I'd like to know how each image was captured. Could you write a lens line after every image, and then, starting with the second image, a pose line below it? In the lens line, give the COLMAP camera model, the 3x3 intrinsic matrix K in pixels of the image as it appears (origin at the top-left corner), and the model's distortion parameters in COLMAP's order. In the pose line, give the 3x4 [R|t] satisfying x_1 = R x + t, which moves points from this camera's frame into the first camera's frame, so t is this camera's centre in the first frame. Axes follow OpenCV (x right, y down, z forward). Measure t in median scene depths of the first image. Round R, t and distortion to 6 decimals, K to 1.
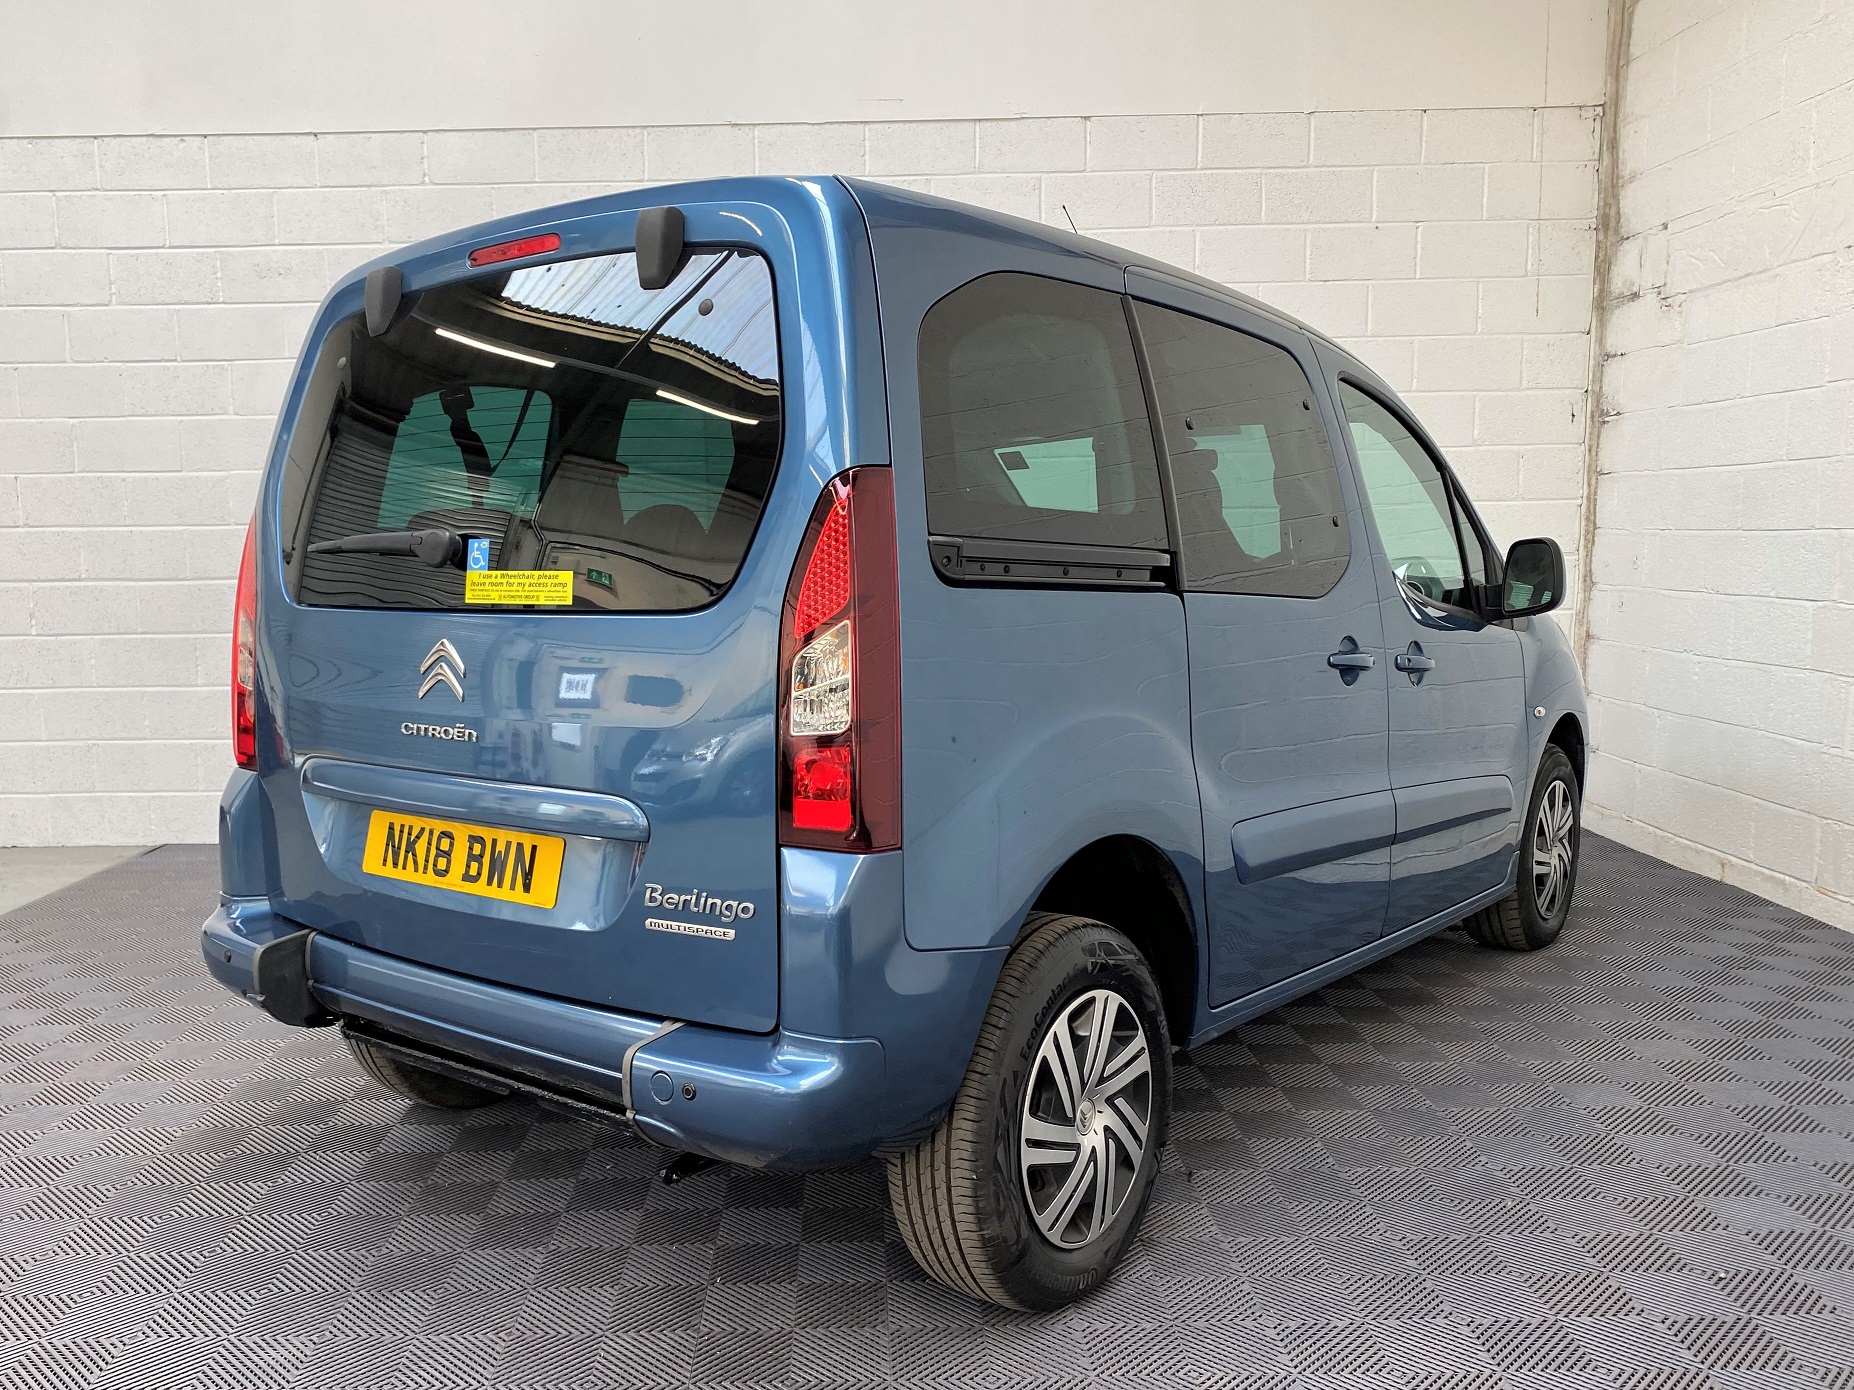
lens RADIAL K [[1548.8, 0, 873.2], [0, 1548.8, 733.2], [0, 0, 1]] dist [0.017476, 0.001086]
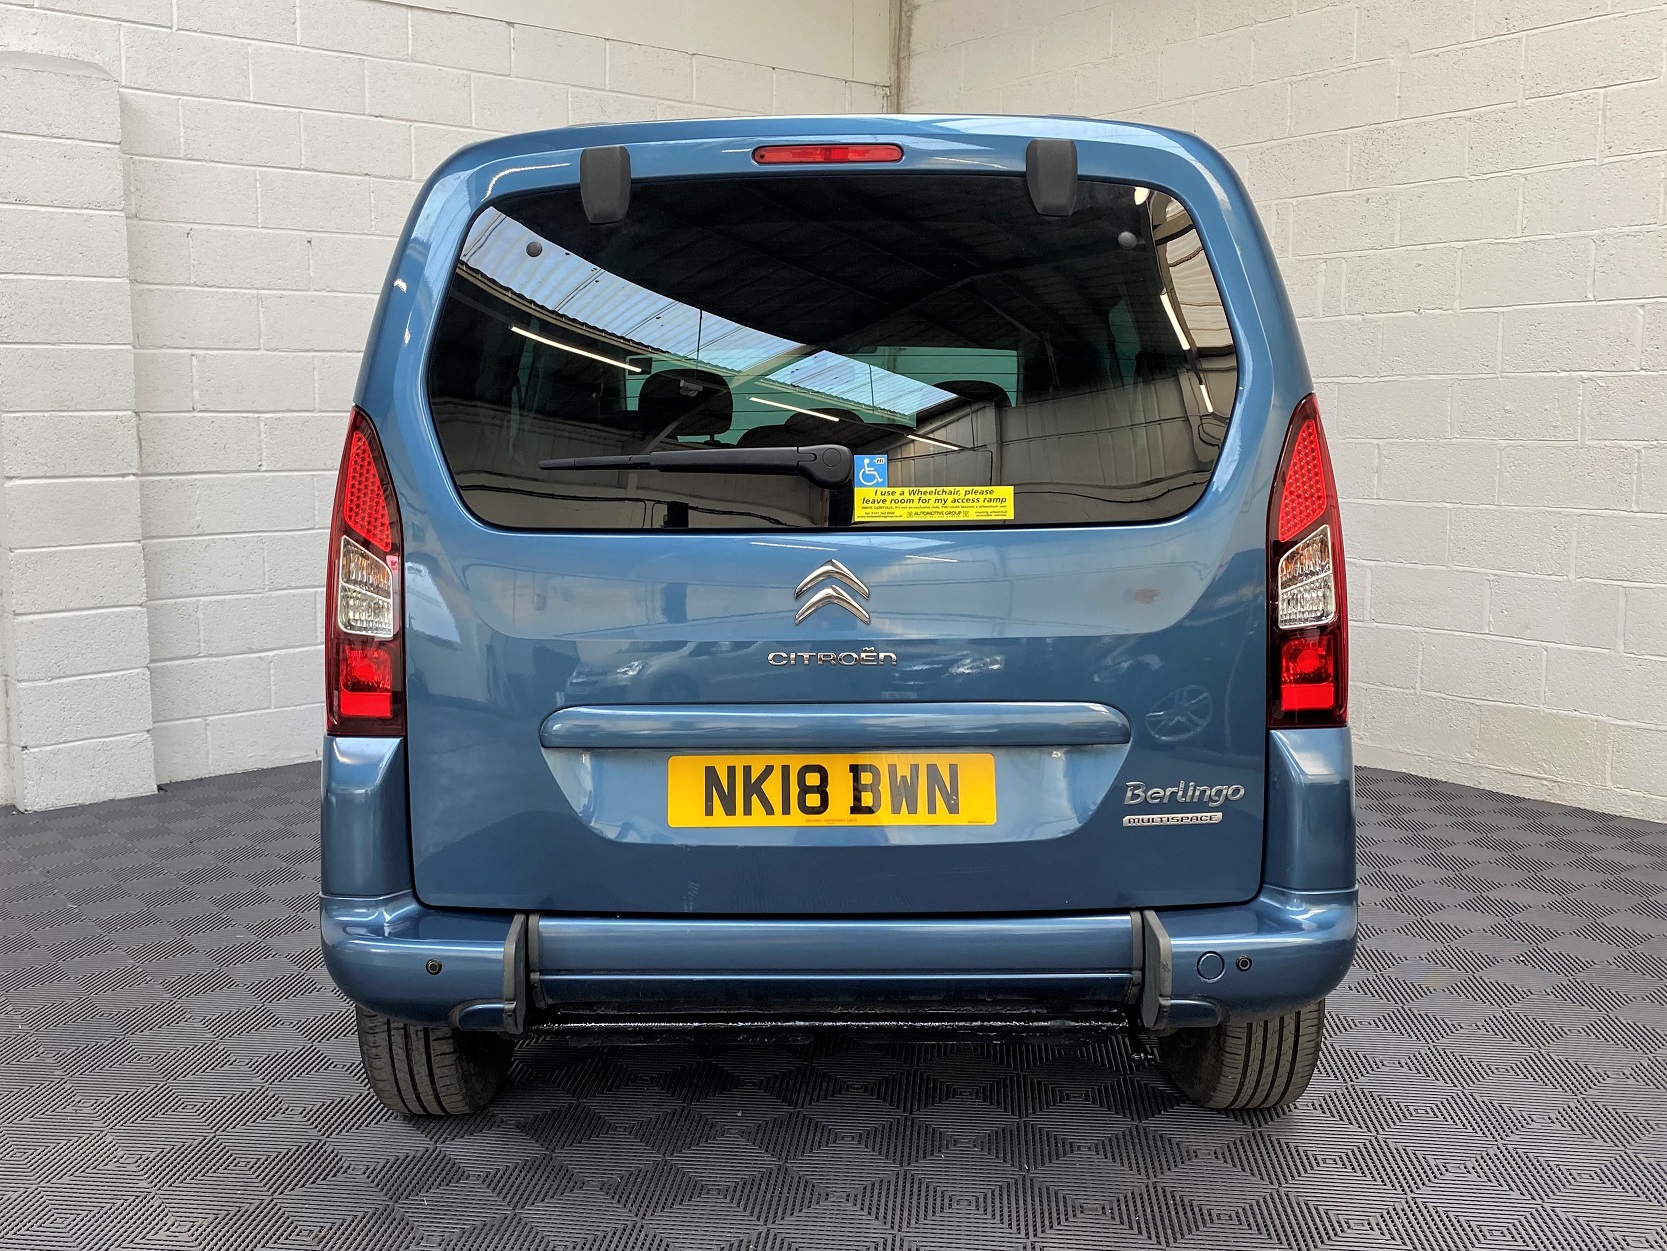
lens RADIAL K [[1553.6, 0, 787.4], [0, 1553.6, 553.2], [0, 0, 1]] dist [0.029917, -0.011992]
pose [[0.792855, -0.040652, 0.608053, -0.878662], [0.068087, 0.997435, -0.022096, -0.046012], [-0.605595, 0.058919, 0.793589, 0.267169]]
